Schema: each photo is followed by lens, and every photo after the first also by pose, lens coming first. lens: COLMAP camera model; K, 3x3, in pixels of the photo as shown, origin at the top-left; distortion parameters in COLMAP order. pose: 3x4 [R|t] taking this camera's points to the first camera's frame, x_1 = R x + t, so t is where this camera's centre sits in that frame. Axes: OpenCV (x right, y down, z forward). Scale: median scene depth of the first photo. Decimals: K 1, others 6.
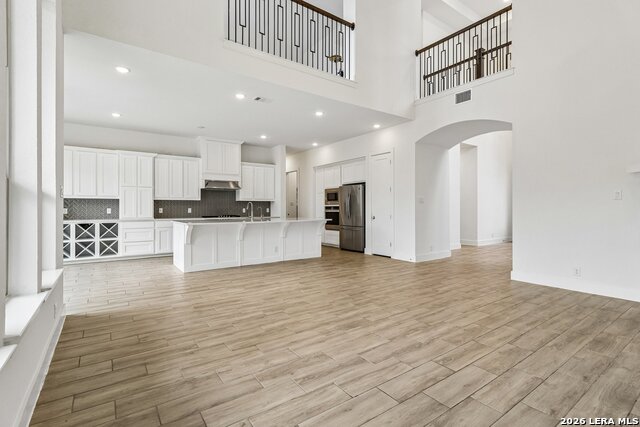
lens RADIAL K [[304.0, 0, 322.5], [0, 304.0, 206.5], [0, 0, 1]] dist [-0.000081, -0.000078]
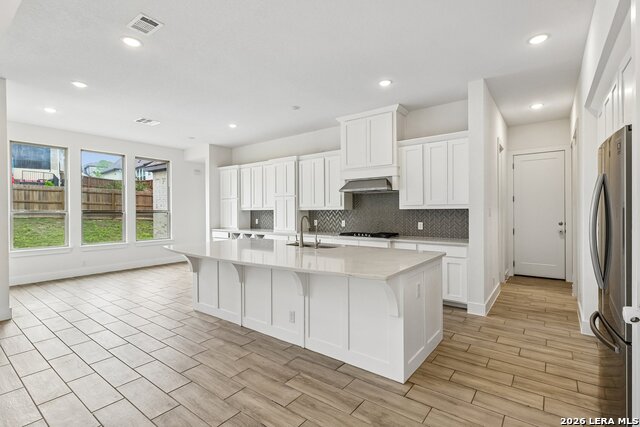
lens RADIAL K [[304.0, 0, 318.9], [0, 304.0, 217.6], [0, 0, 1]] dist [-0.000081, -0.000078]
pose [[0.281353, 0.020016, -0.959396, 0.372224], [0.010038, 0.999666, 0.023800, -0.028782], [0.959552, -0.016327, 0.281058, 1.086537]]
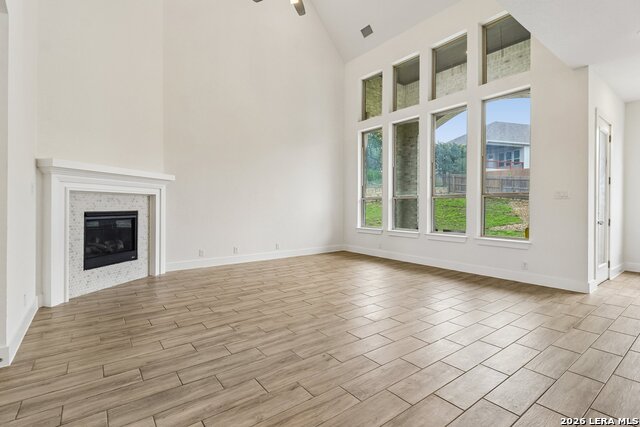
lens RADIAL K [[304.0, 0, 322.4], [0, 304.0, 206.9], [0, 0, 1]] dist [-0.000081, -0.000078]
pose [[-0.999646, -0.001581, -0.026549, 0.156579], [-0.001483, 0.999992, -0.003711, 0.009704], [0.026555, -0.003670, -0.999641, 1.317377]]
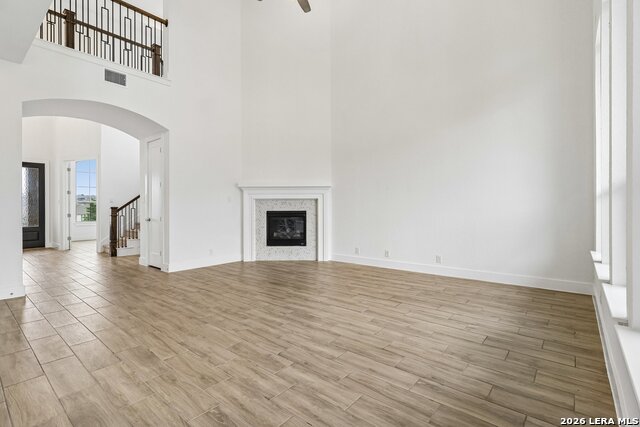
lens RADIAL K [[304.0, 0, 317.5], [0, 304.0, 208.3], [0, 0, 1]] dist [-0.000081, -0.000078]
pose [[-0.239553, -0.002212, 0.970881, -0.519803], [-0.000281, 0.999998, 0.002209, 0.005576], [-0.970883, 0.000257, -0.239553, 0.674052]]
